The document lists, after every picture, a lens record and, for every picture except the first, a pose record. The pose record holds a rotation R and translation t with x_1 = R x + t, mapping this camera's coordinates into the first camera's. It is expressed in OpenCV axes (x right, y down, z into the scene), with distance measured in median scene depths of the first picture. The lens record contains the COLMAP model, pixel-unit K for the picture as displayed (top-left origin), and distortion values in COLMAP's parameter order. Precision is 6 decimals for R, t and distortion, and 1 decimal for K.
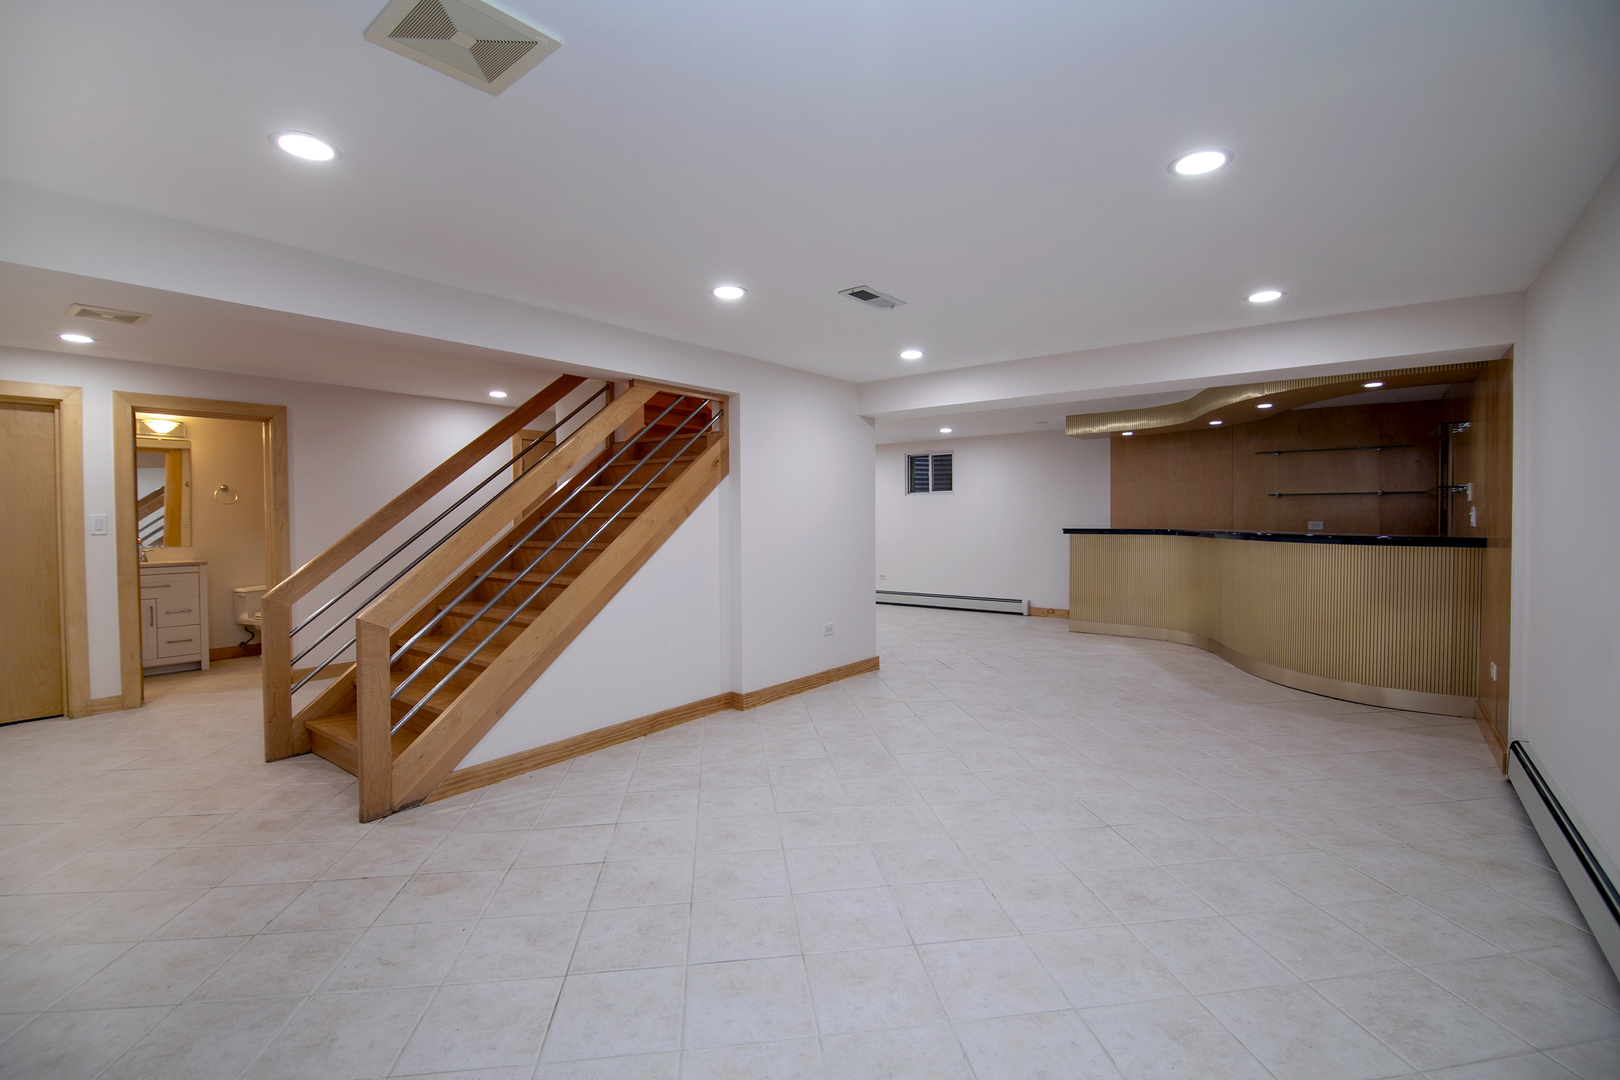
lens RADIAL K [[728.1, 0, 810.2], [0, 728.1, 533.5], [0, 0, 1]] dist [0.029899, -0.011699]
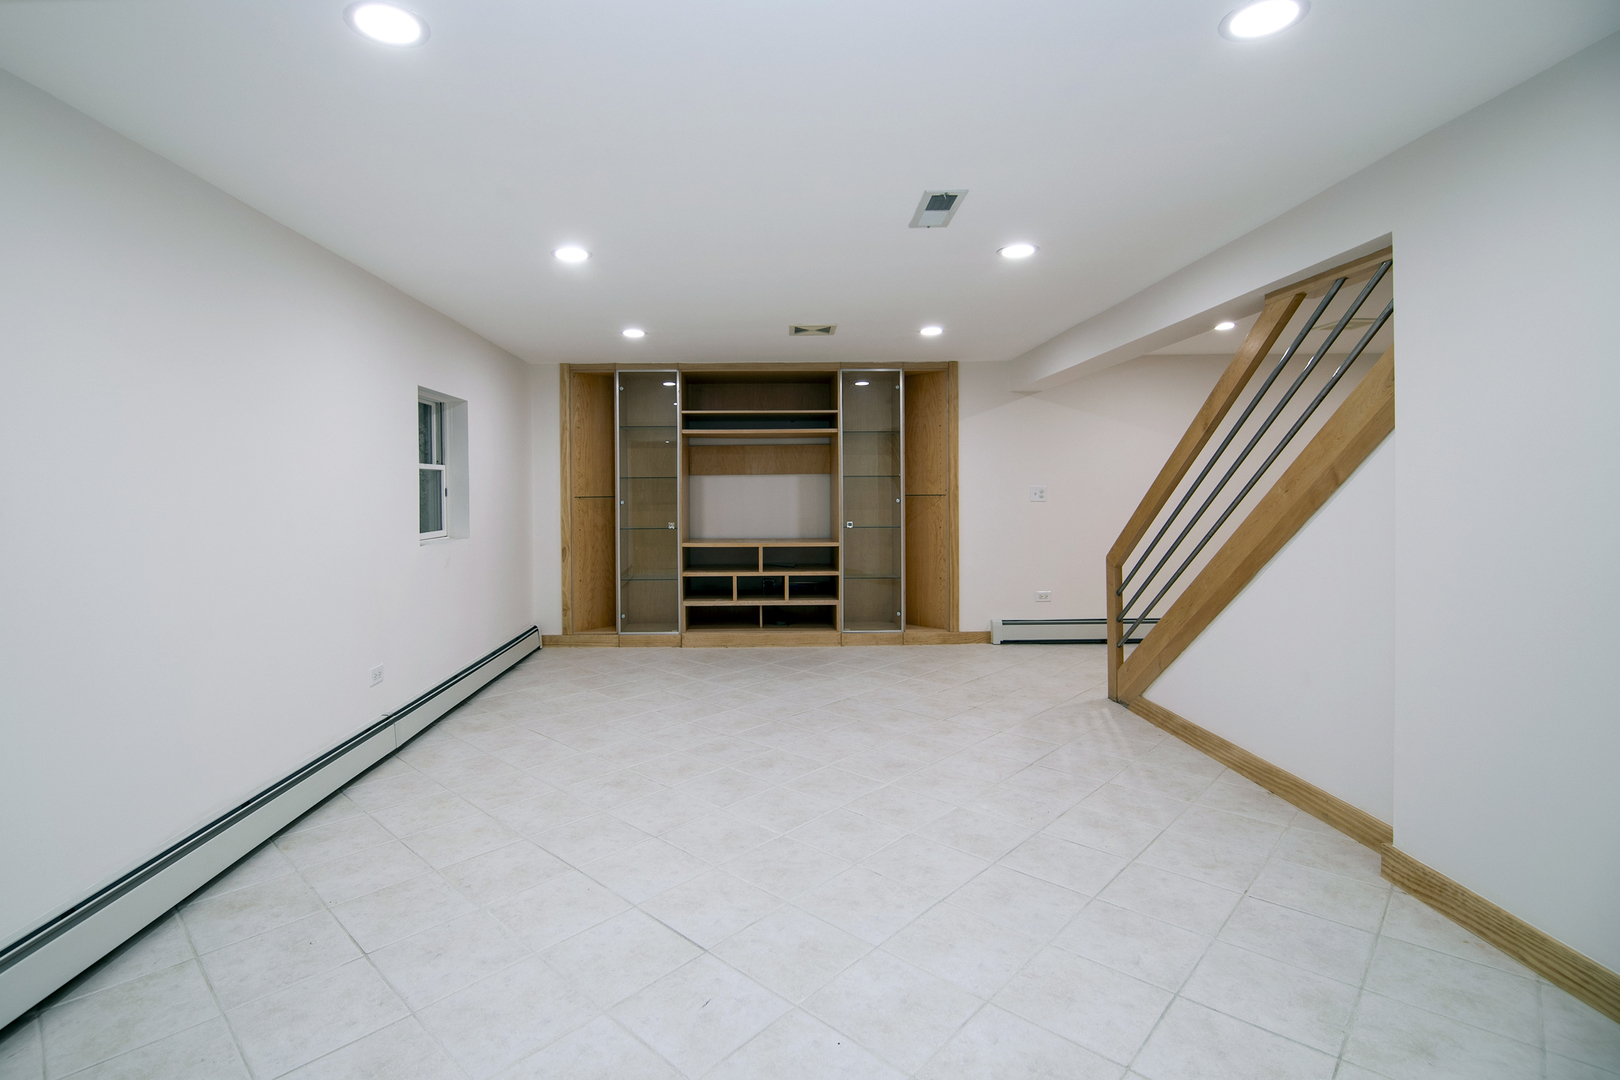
lens RADIAL K [[728.1, 0, 810.2], [0, 728.1, 533.5], [0, 0, 1]] dist [0.029899, -0.011699]
pose [[-0.740411, 0.051958, -0.670143, 0.578104], [-0.001067, 0.996916, 0.078472, -0.033093], [0.672154, 0.058817, -0.738072, 1.204702]]
